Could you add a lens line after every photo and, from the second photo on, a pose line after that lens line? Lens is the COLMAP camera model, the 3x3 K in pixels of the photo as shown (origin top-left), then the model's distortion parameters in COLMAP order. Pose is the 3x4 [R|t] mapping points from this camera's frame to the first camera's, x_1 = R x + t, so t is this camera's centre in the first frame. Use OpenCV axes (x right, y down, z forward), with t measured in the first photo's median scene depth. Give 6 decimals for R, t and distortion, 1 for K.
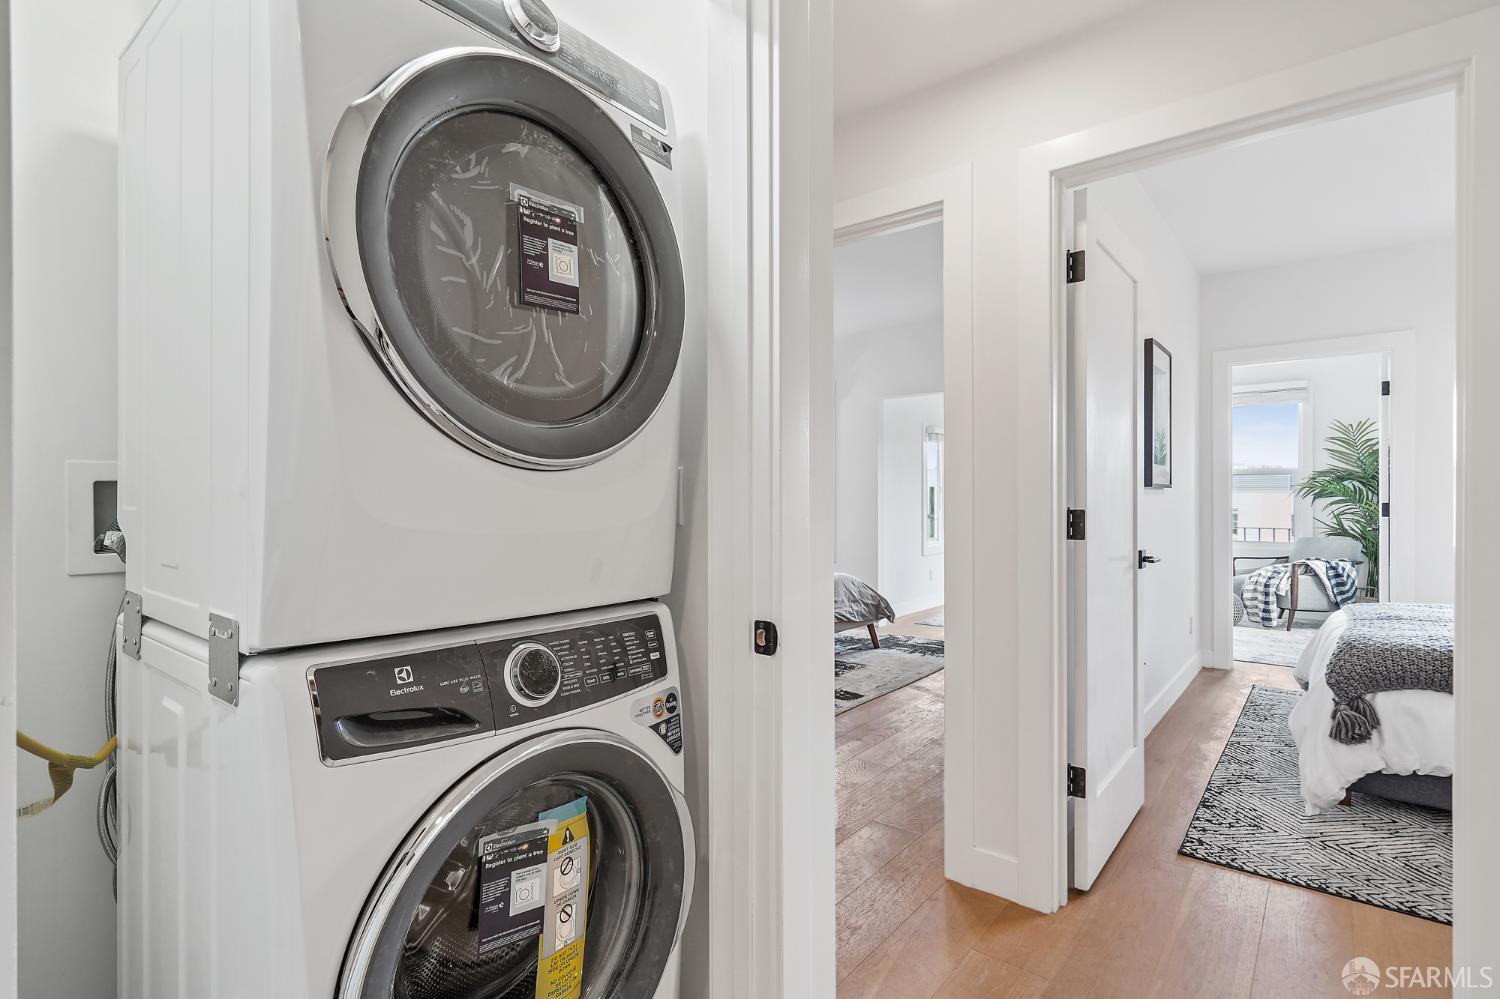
lens RADIAL K [[731.3, 0, 744.4], [0, 731.3, 503.9], [0, 0, 1]] dist [0.001835, 0.000062]
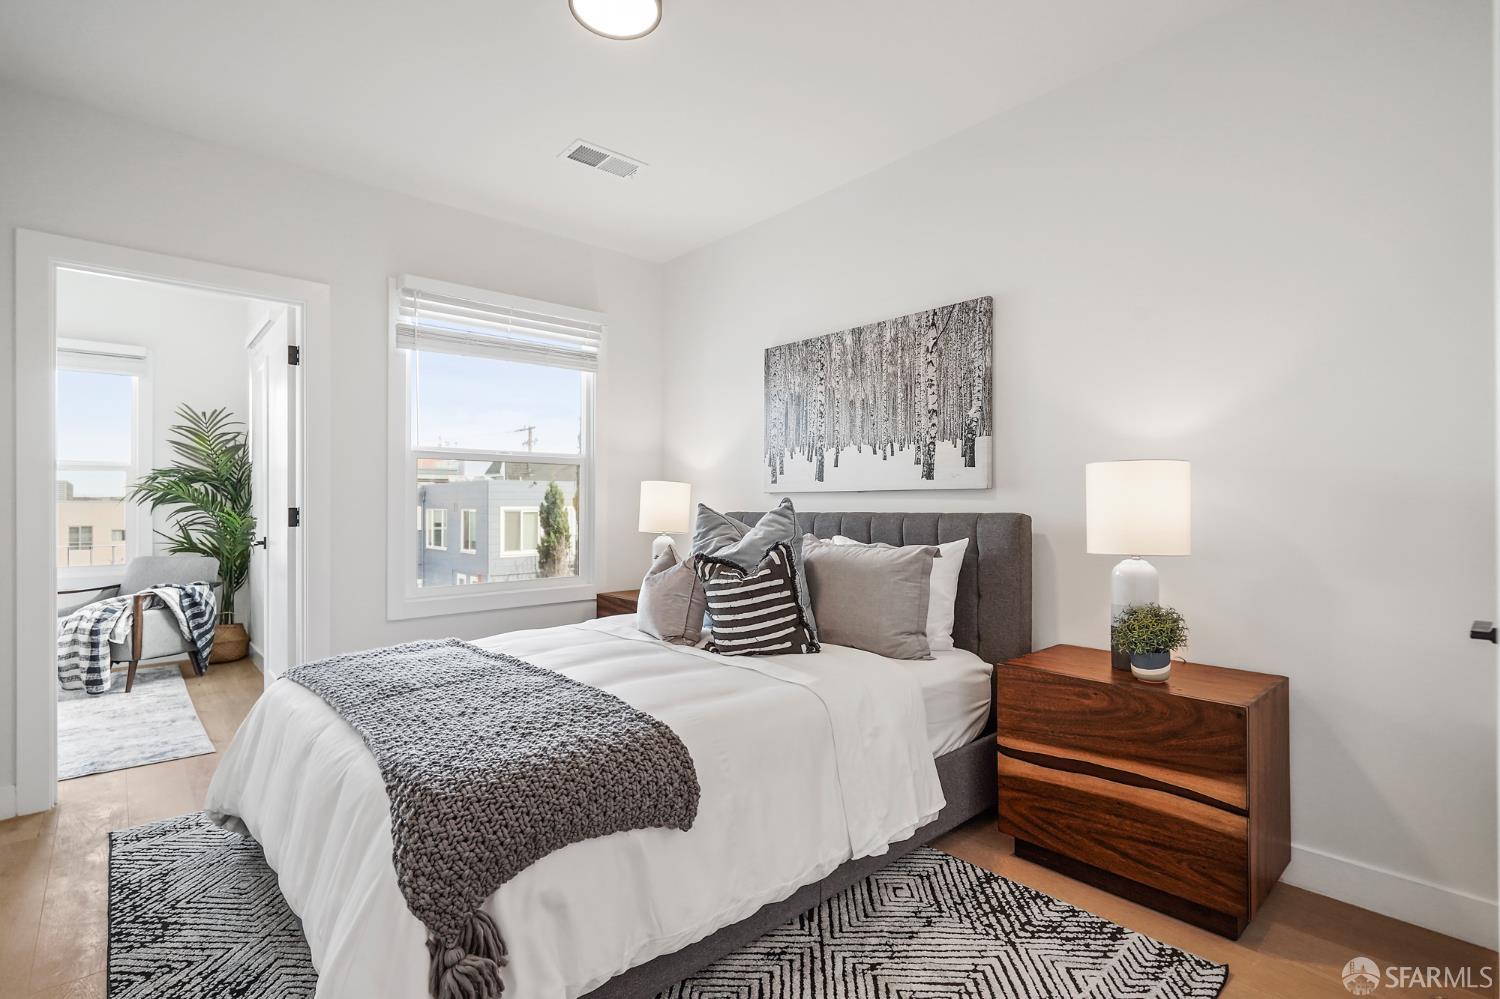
lens RADIAL K [[698.7, 0, 732.6], [0, 698.7, 506.1], [0, 0, 1]] dist [0.000456, 0.000137]
pose [[0.164858, 0.005142, 0.986304, 0.175056], [0.006396, 0.999960, -0.006283, 0.002708], [-0.986296, 0.007344, 0.164819, 0.313550]]
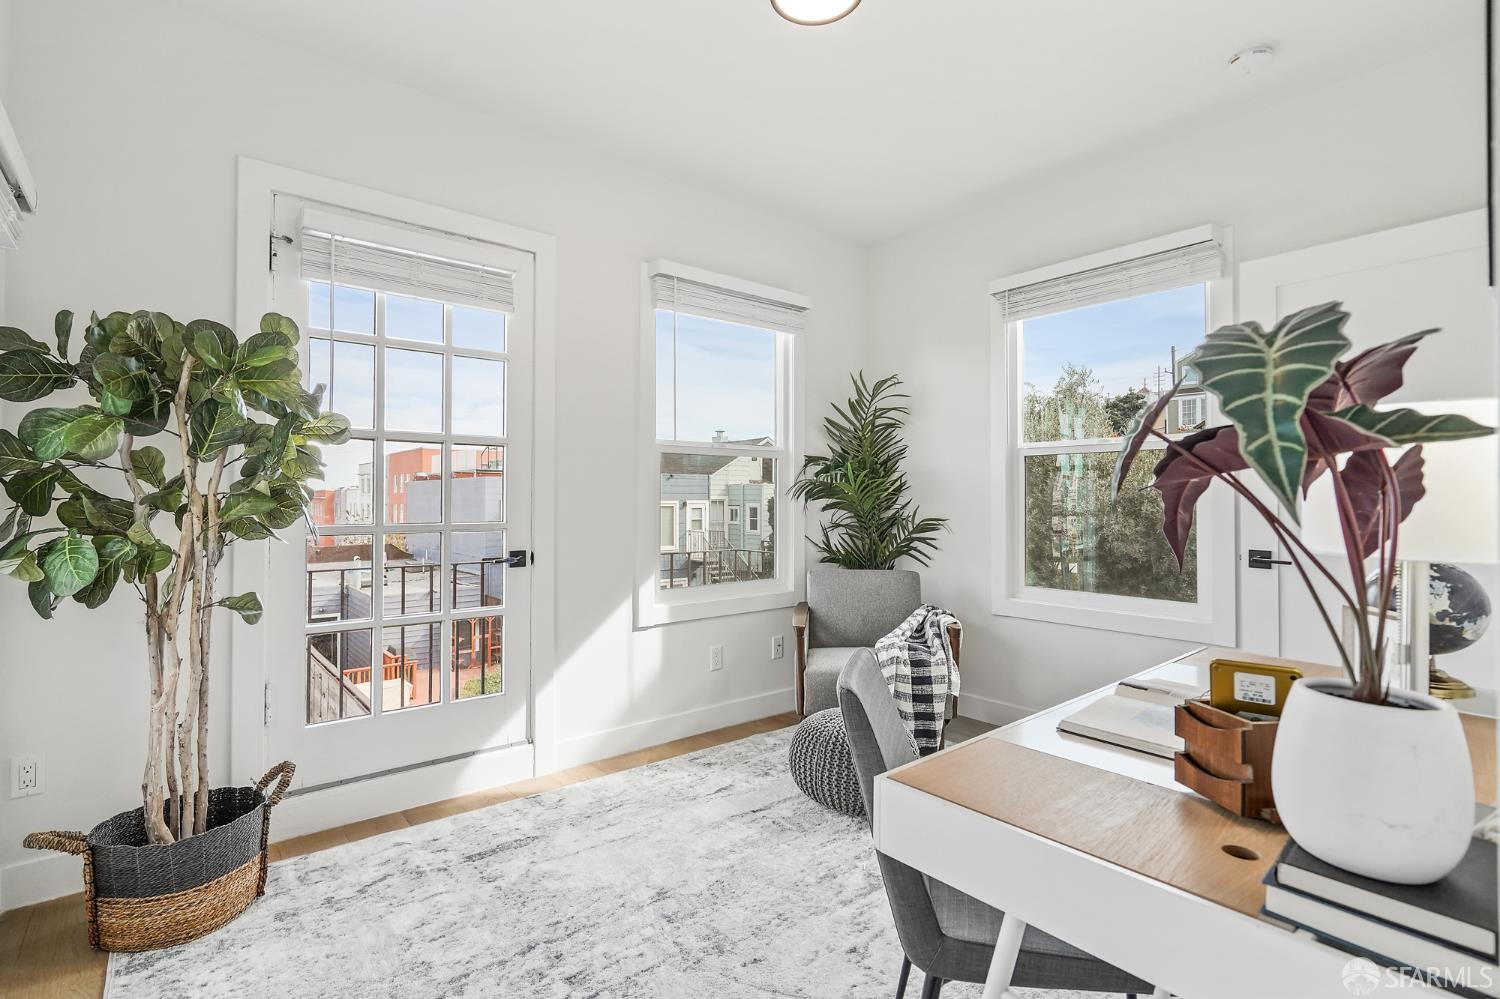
lens RADIAL K [[677.5, 0, 769.3], [0, 677.5, 494.8], [0, 0, 1]] dist [-0.001304, 0.000016]
pose [[0.195370, 0.013261, 0.980640, 0.257674], [0.002883, 0.999897, -0.014095, -0.005706], [-0.980725, 0.005581, 0.195311, 1.014132]]
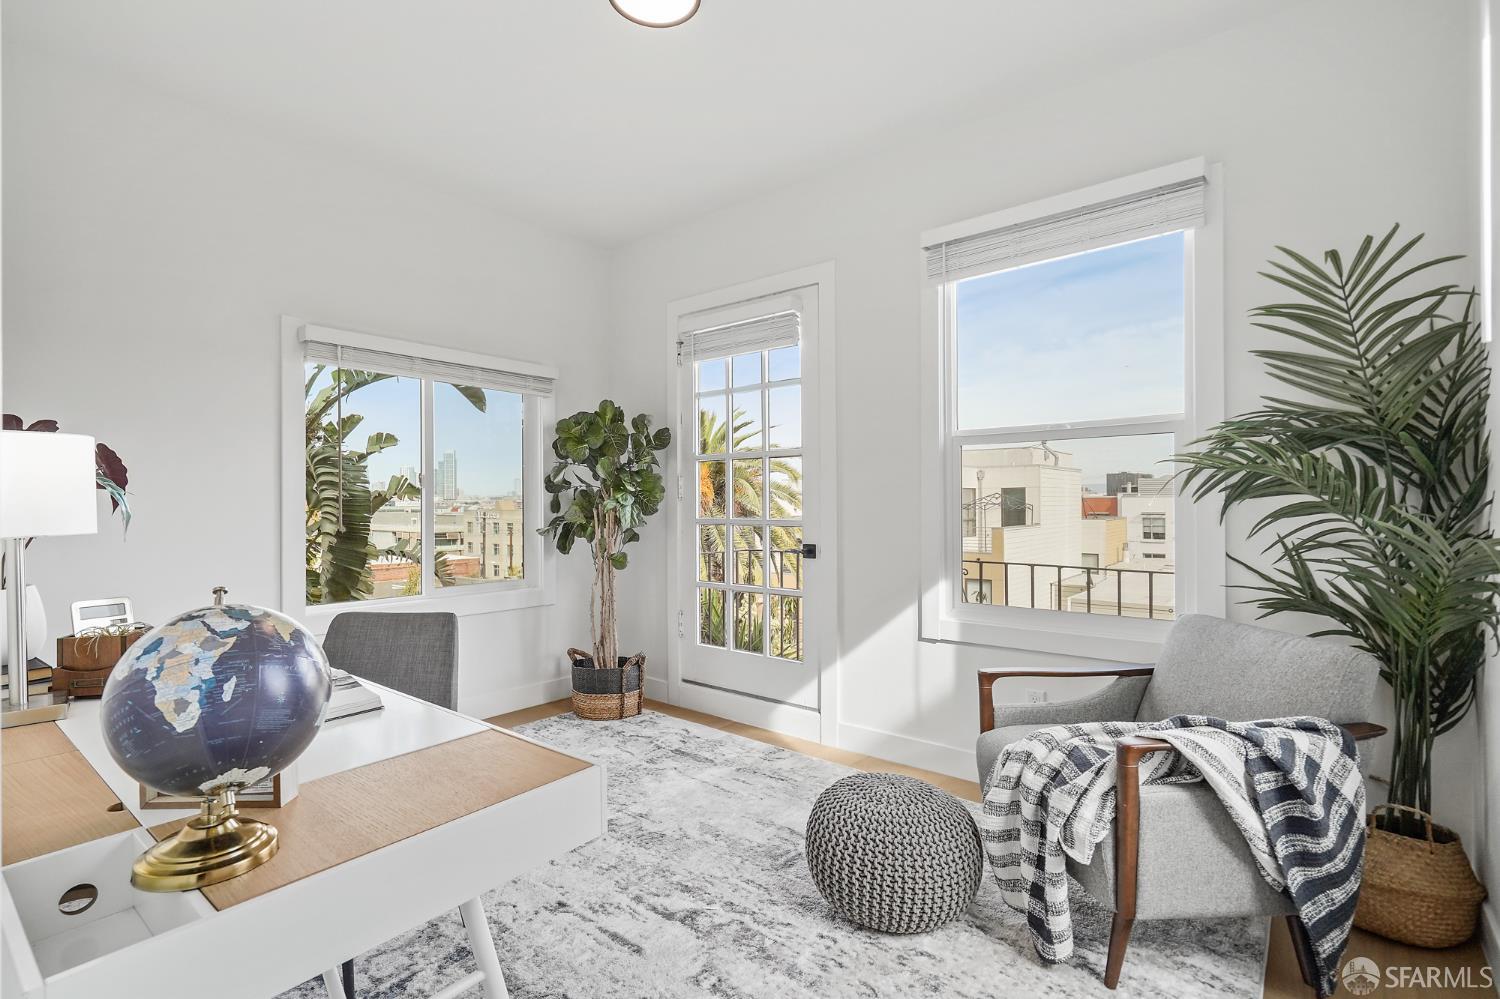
lens RADIAL K [[701.7, 0, 737.8], [0, 701.7, 500.2], [0, 0, 1]] dist [0.001849, 0.000890]
pose [[0.999974, 0.000130, -0.007163, 0.601729], [-0.000196, 0.999957, -0.009256, -0.004448], [0.007161, 0.009257, 0.999932, 0.730527]]
